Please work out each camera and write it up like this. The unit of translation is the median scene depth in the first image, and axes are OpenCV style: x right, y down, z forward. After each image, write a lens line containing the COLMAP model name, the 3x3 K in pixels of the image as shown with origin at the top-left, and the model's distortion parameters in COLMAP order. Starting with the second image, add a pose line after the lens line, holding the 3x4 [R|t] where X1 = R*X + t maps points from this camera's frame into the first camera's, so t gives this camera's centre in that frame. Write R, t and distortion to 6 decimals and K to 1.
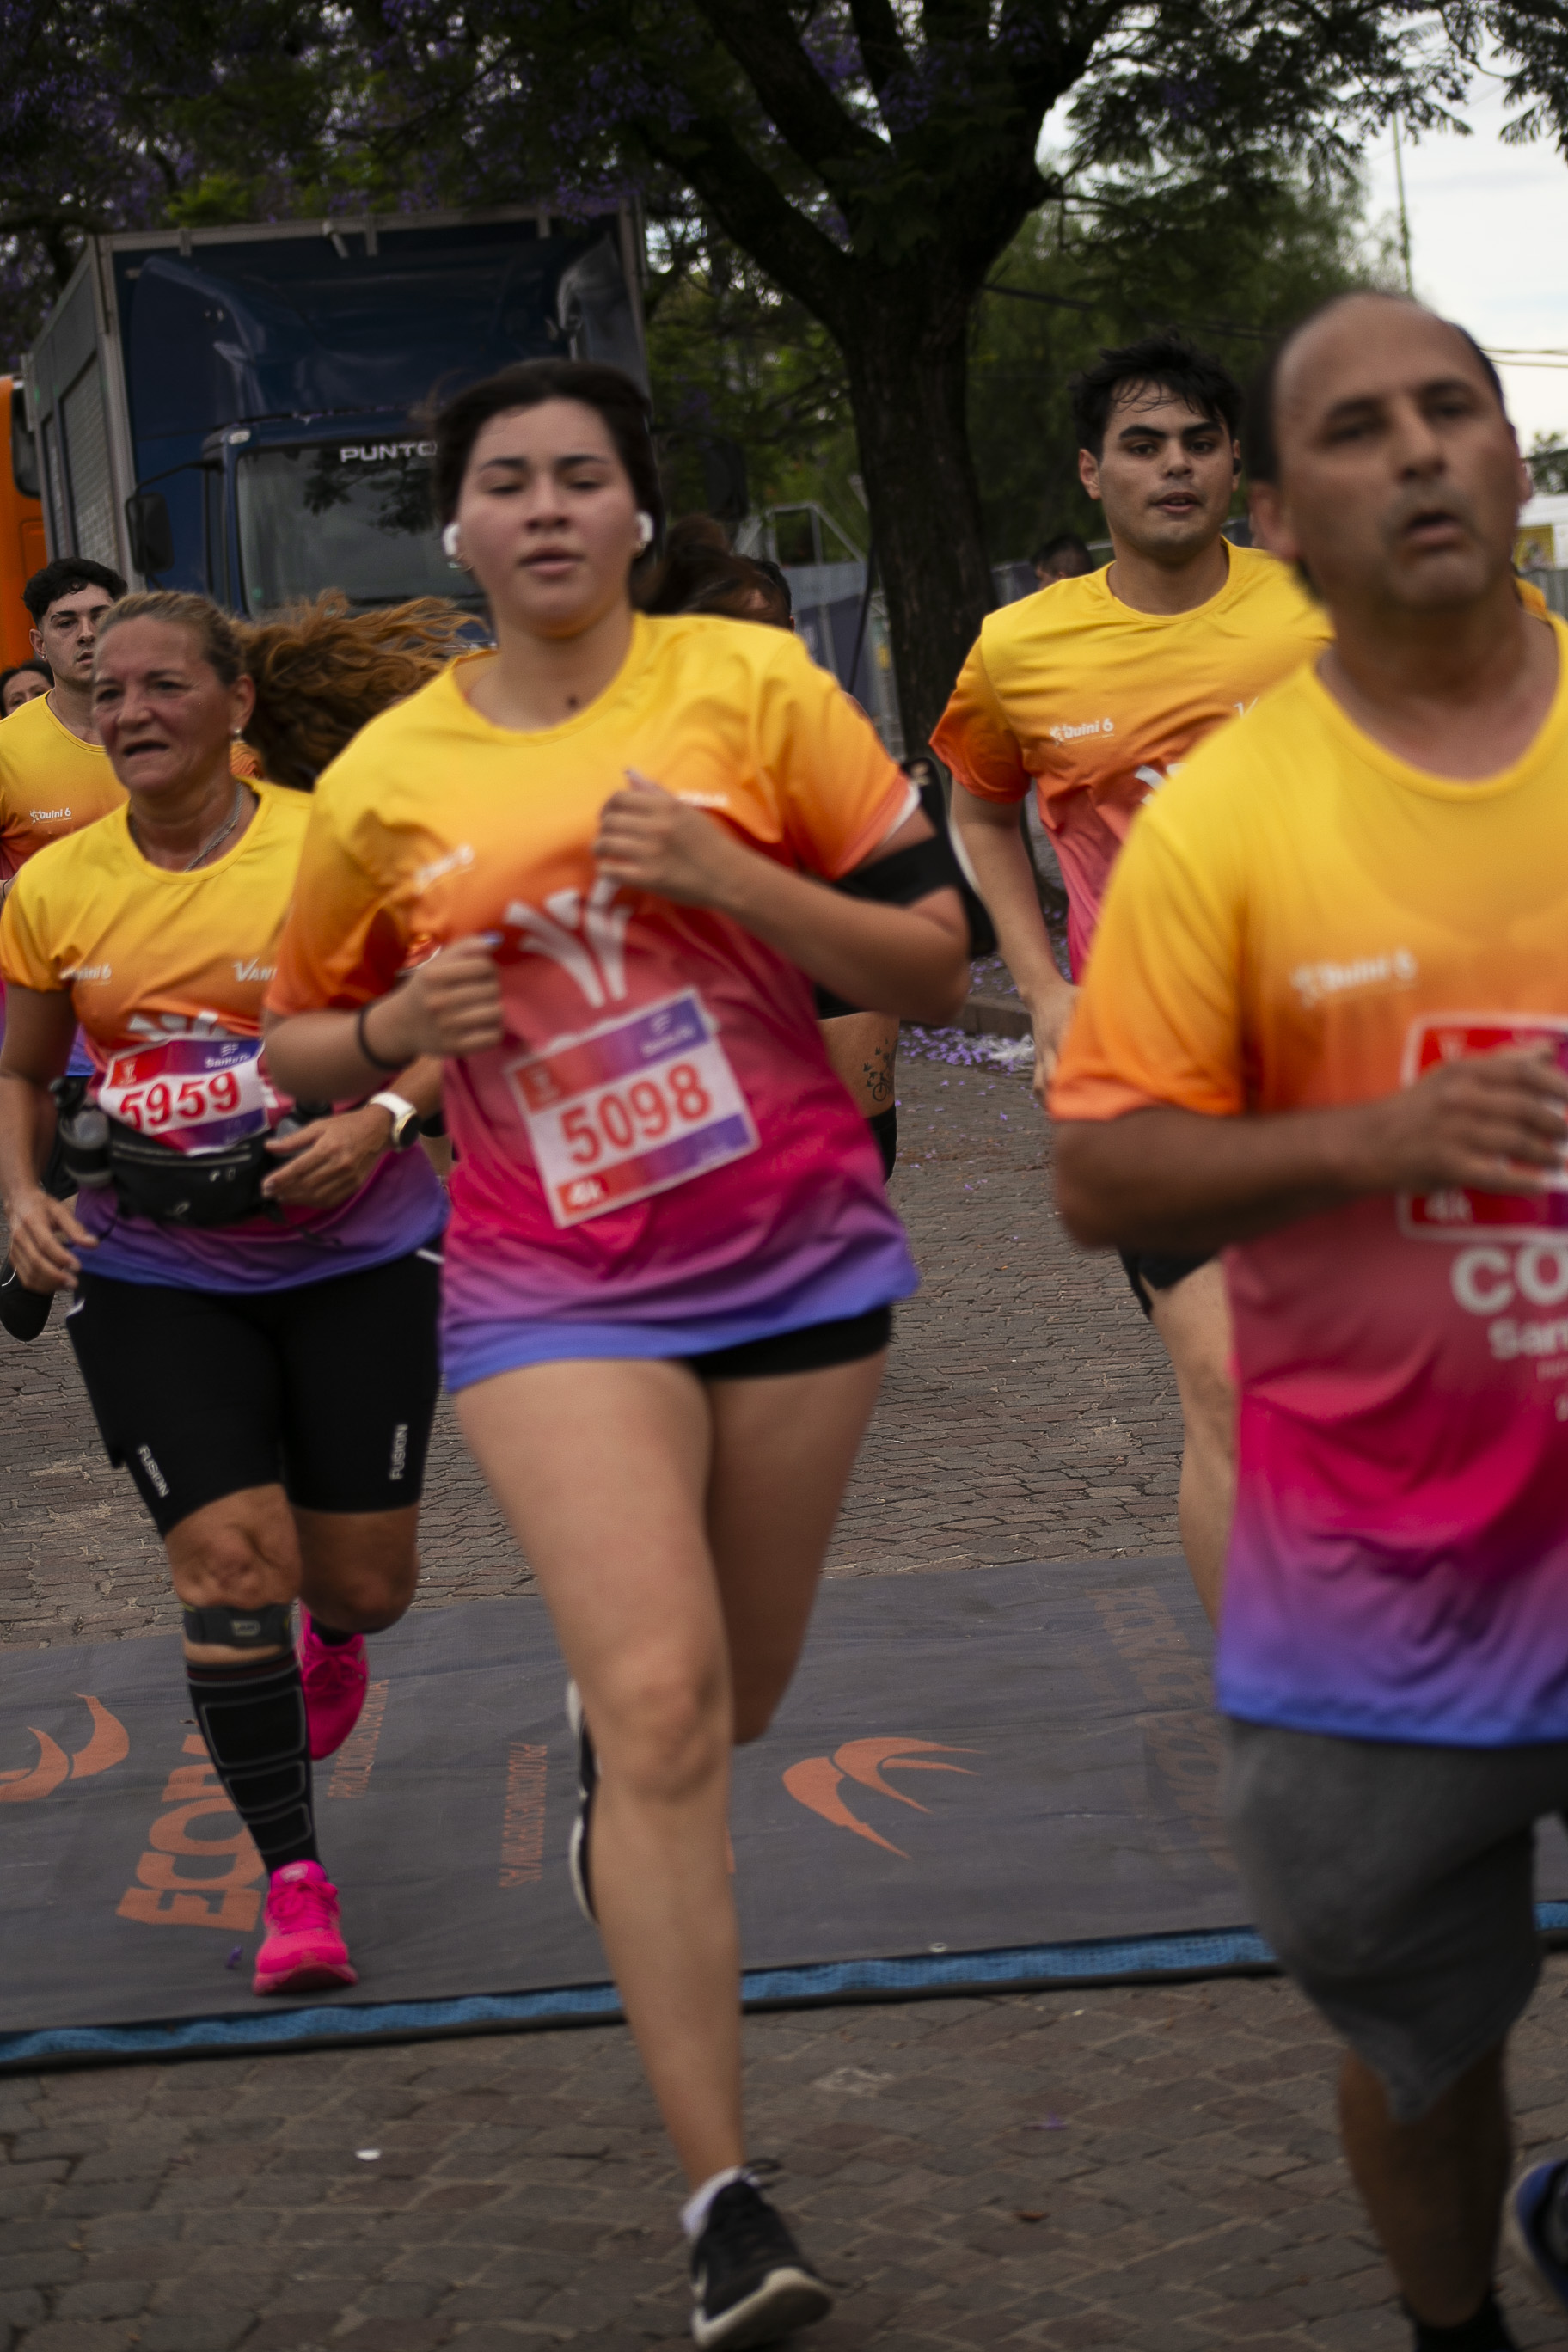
lens RADIAL K [[5261.6, 0, 783.0], [0, 5261.6, 1180.1], [0, 0, 1]] dist [-0.074305, 0.345630]
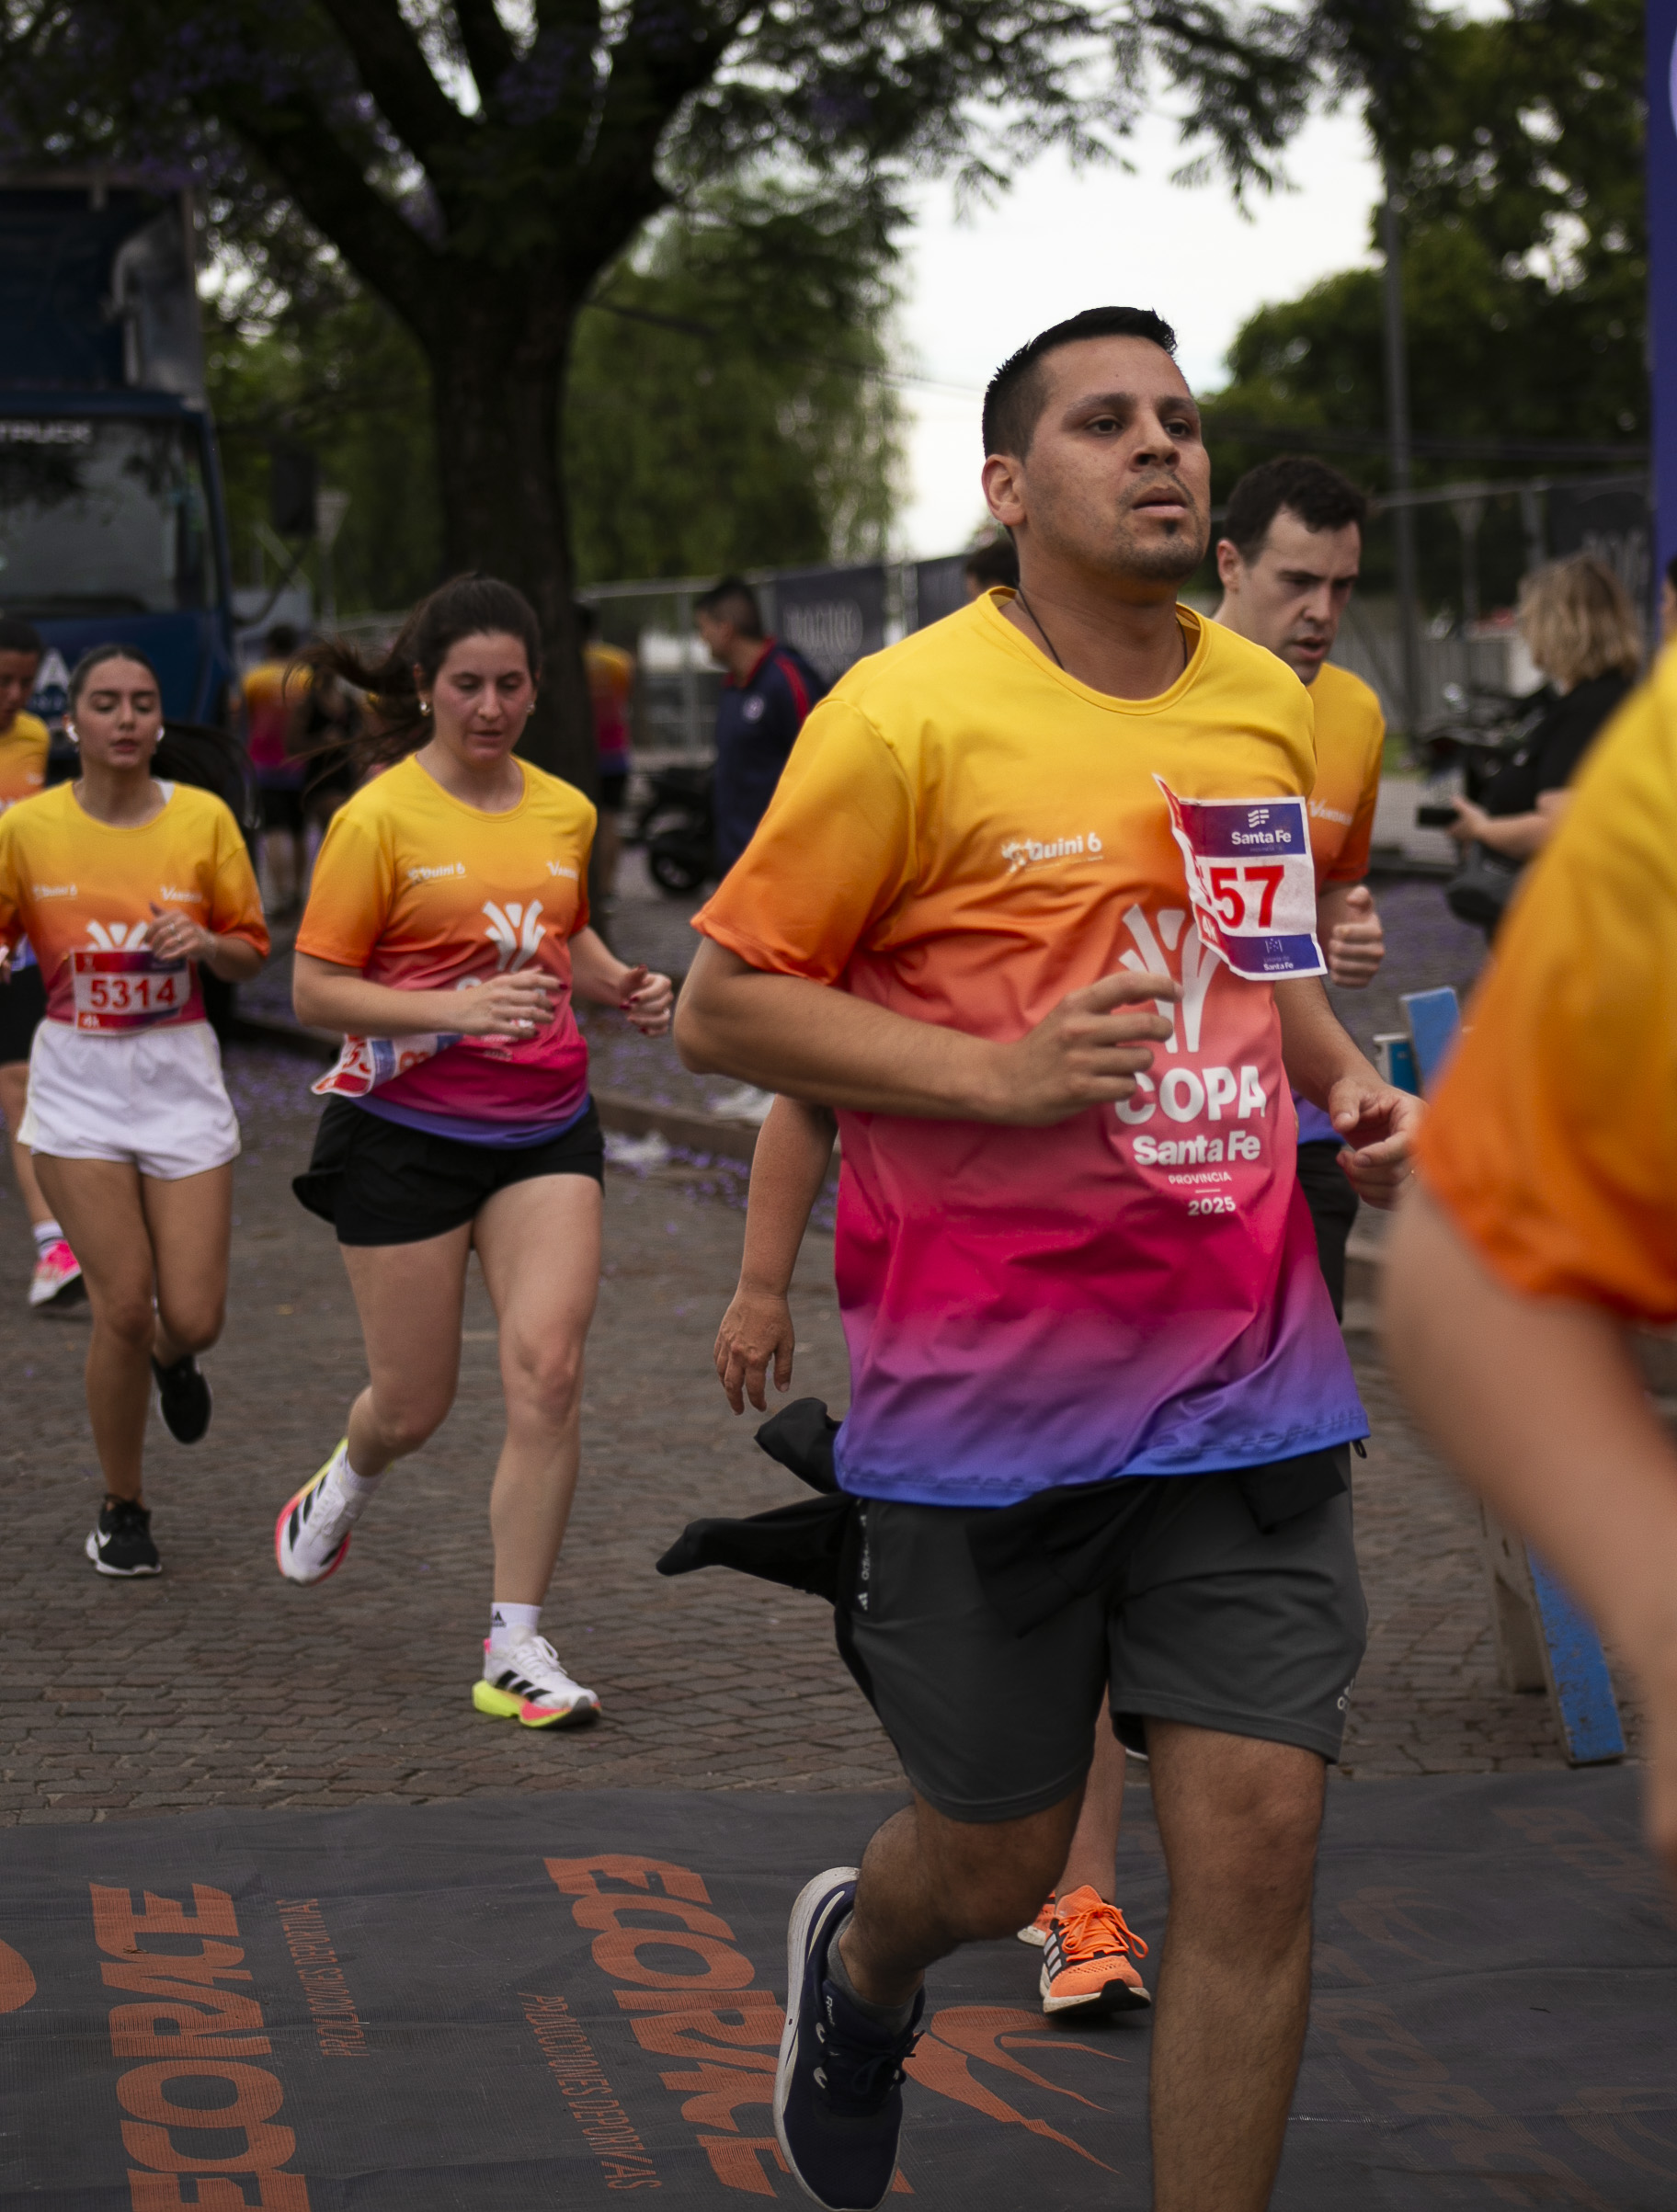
lens RADIAL K [[5647.3, 0, 754.5], [0, 5647.3, 992.8], [0, 0, 1]] dist [-0.083062, 0.591542]
pose [[0.990099, 0.061100, 0.126376, -0.097070], [-0.054909, 0.997141, -0.051908, -0.004245], [-0.129186, 0.044455, 0.990623, 0.076970]]
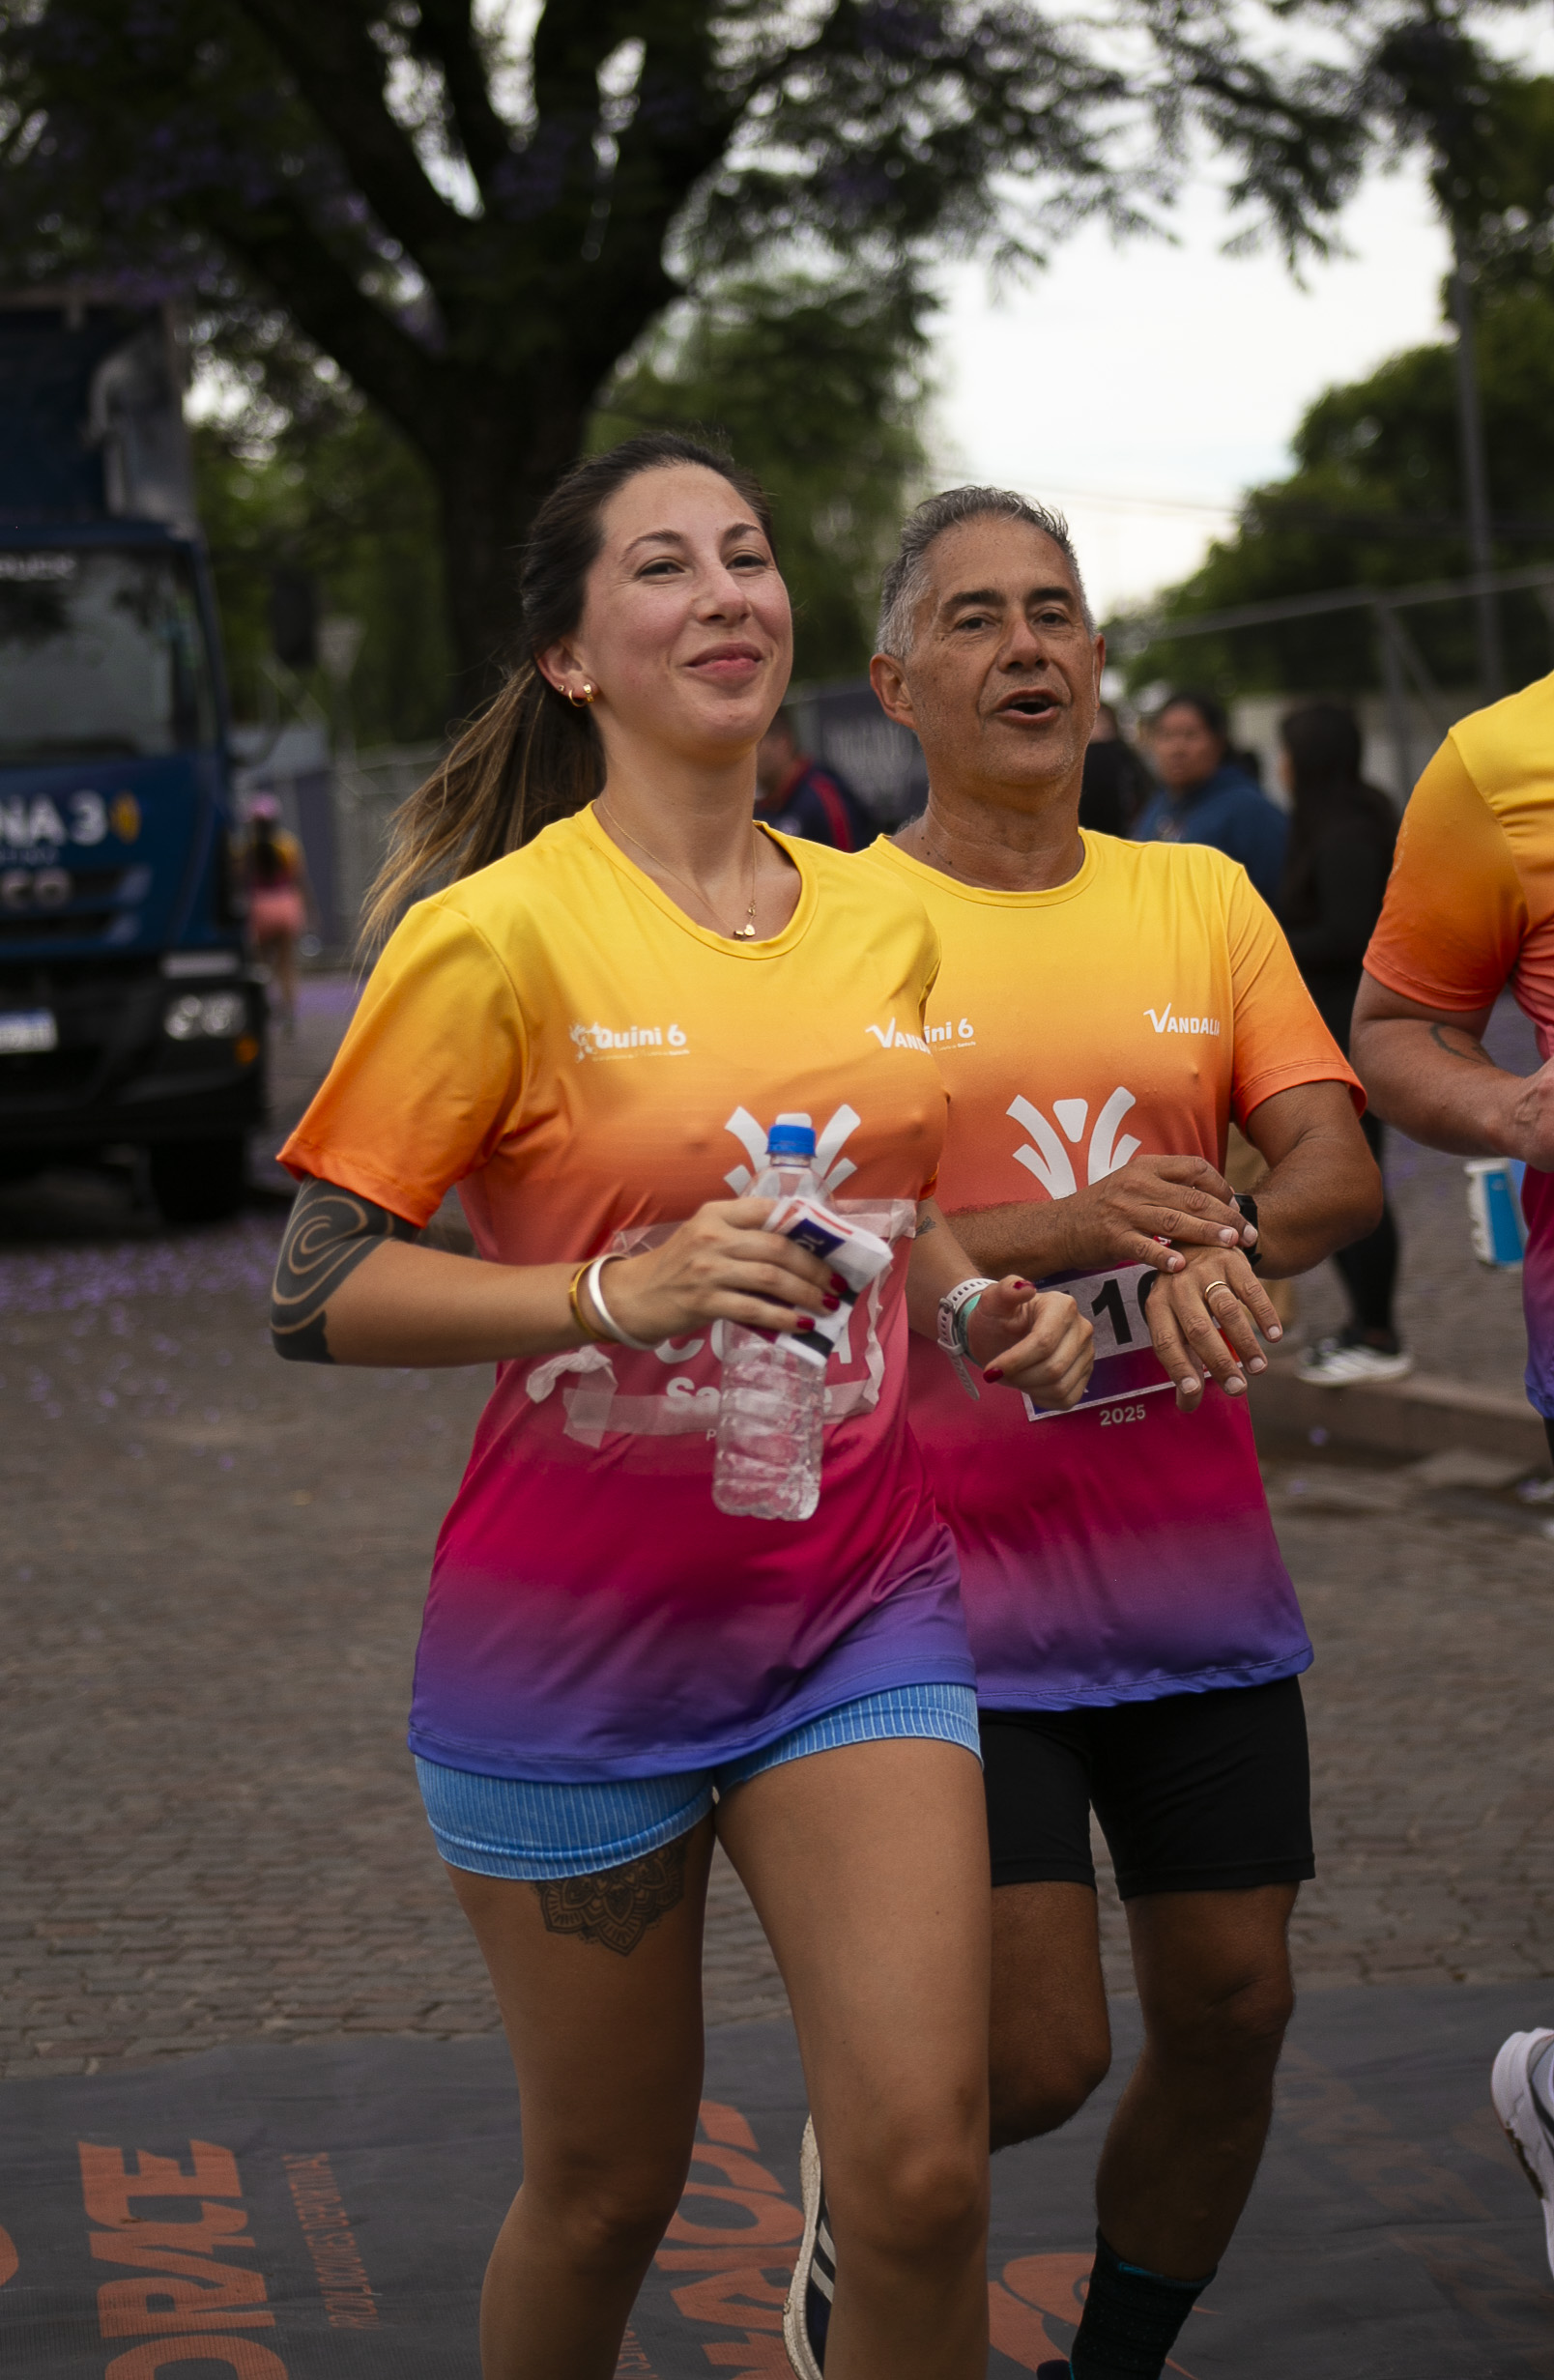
lens RADIAL K [[5960.3, 0, 608.5], [0, 5960.3, 1079.3], [0, 0, 1]] dist [-0.052994, 0.514079]
pose [[0.995464, 0.027948, 0.090939, -0.088782], [-0.022480, 0.997908, -0.060609, -0.006481], [-0.092442, 0.058290, 0.994010, 0.101623]]
